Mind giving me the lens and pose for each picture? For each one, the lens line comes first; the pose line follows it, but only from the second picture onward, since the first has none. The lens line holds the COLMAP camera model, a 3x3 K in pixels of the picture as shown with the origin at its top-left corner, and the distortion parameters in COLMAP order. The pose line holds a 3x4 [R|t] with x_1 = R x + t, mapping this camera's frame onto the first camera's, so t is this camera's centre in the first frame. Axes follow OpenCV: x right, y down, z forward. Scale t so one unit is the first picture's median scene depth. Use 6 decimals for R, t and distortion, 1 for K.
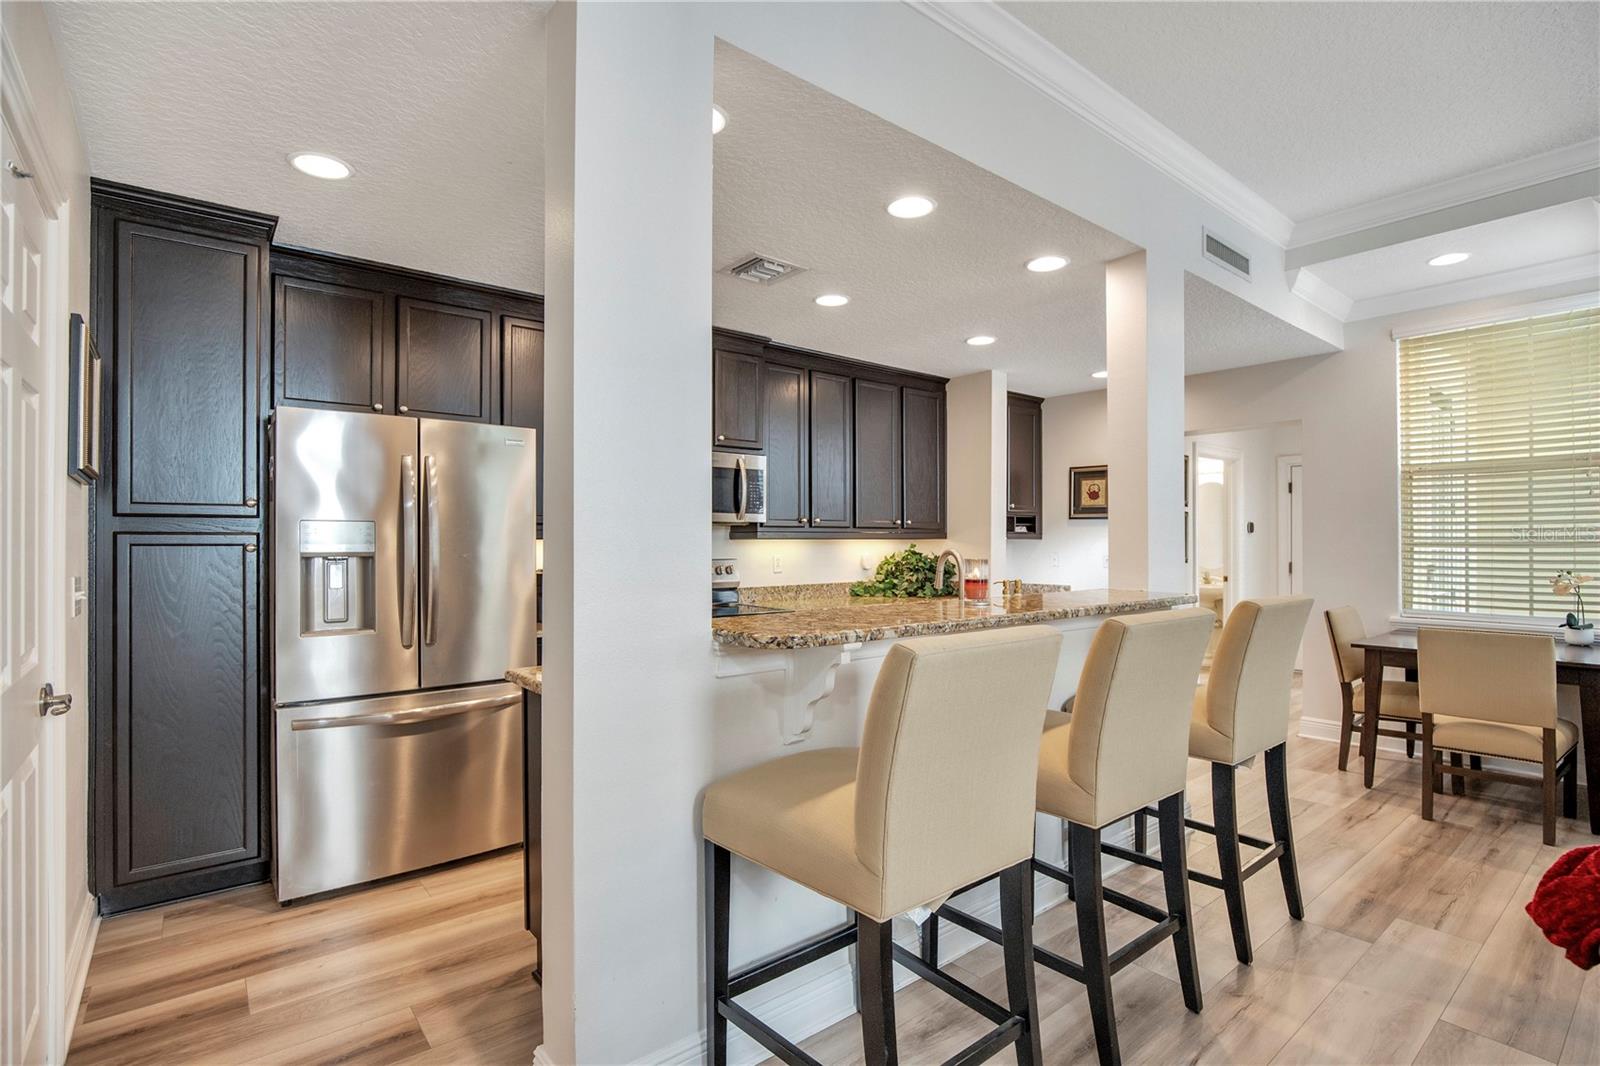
lens RADIAL K [[746.3, 0, 802.1], [0, 746.3, 546.8], [0, 0, 1]] dist [-0.025624, 0.006358]
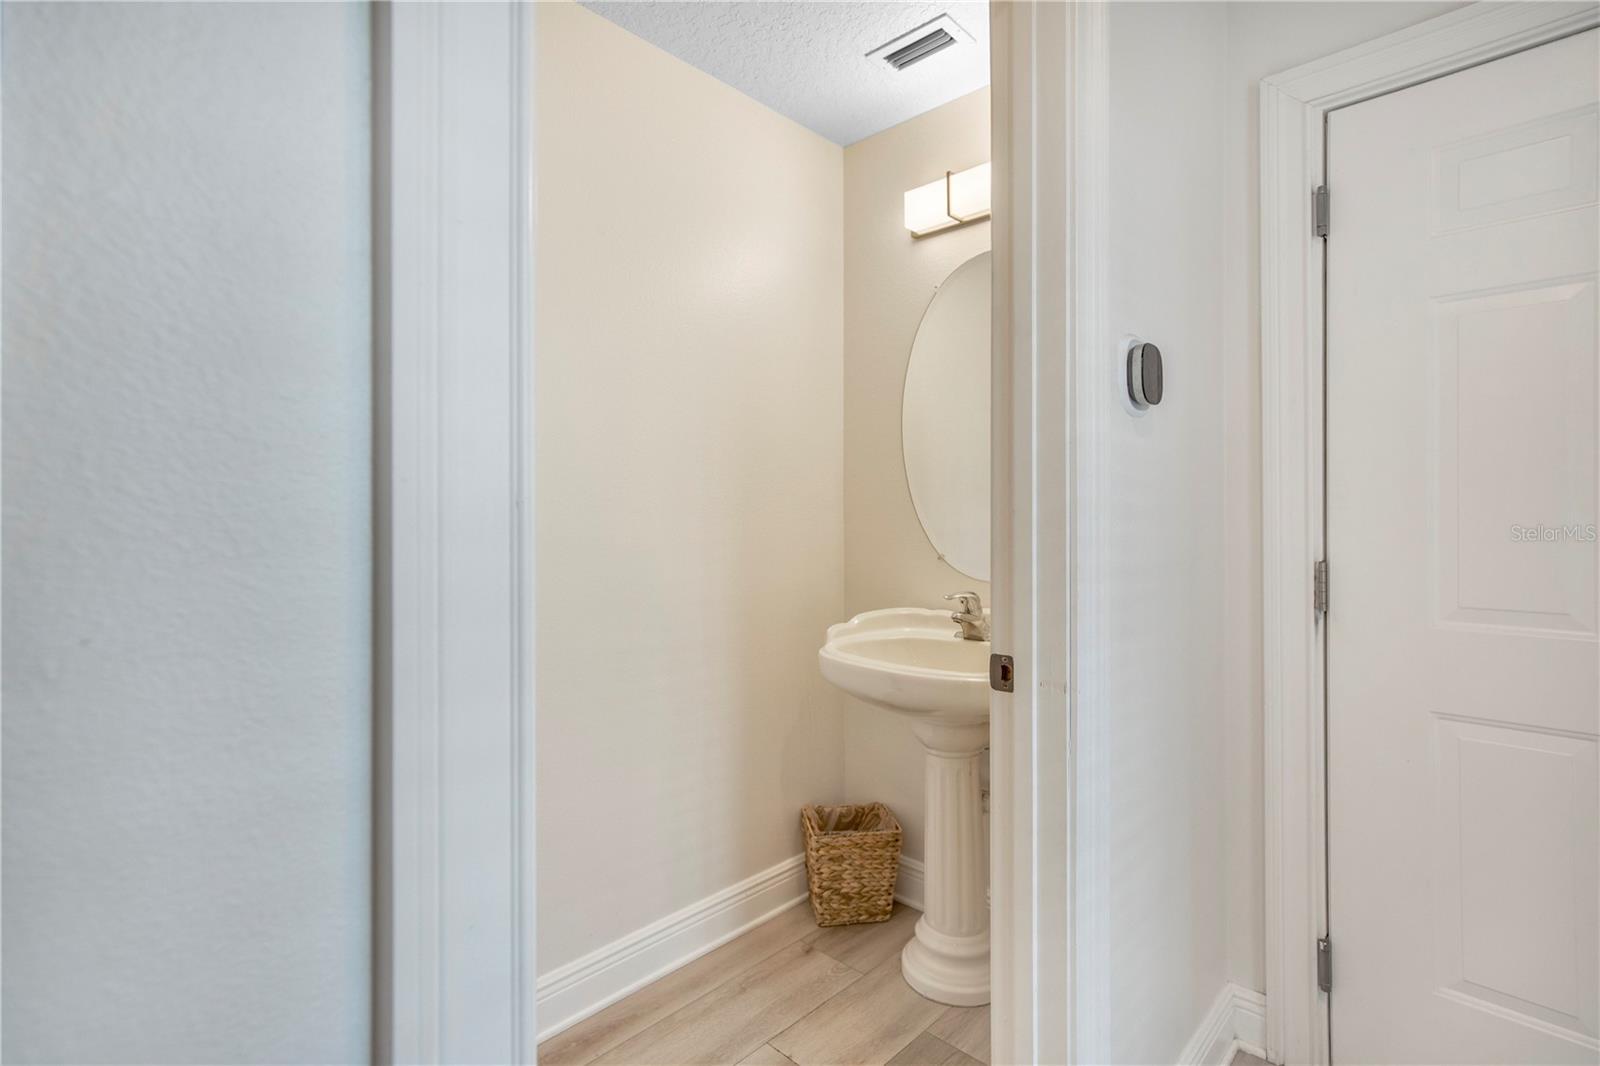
lens RADIAL K [[746.3, 0, 800.3], [0, 746.3, 528.6], [0, 0, 1]] dist [-0.025624, 0.006358]
pose [[0.991347, 0.001762, 0.131254, 0.500984], [-0.001840, 0.999998, 0.000479, 0.010750], [-0.131253, -0.000716, 0.991349, 0.834832]]
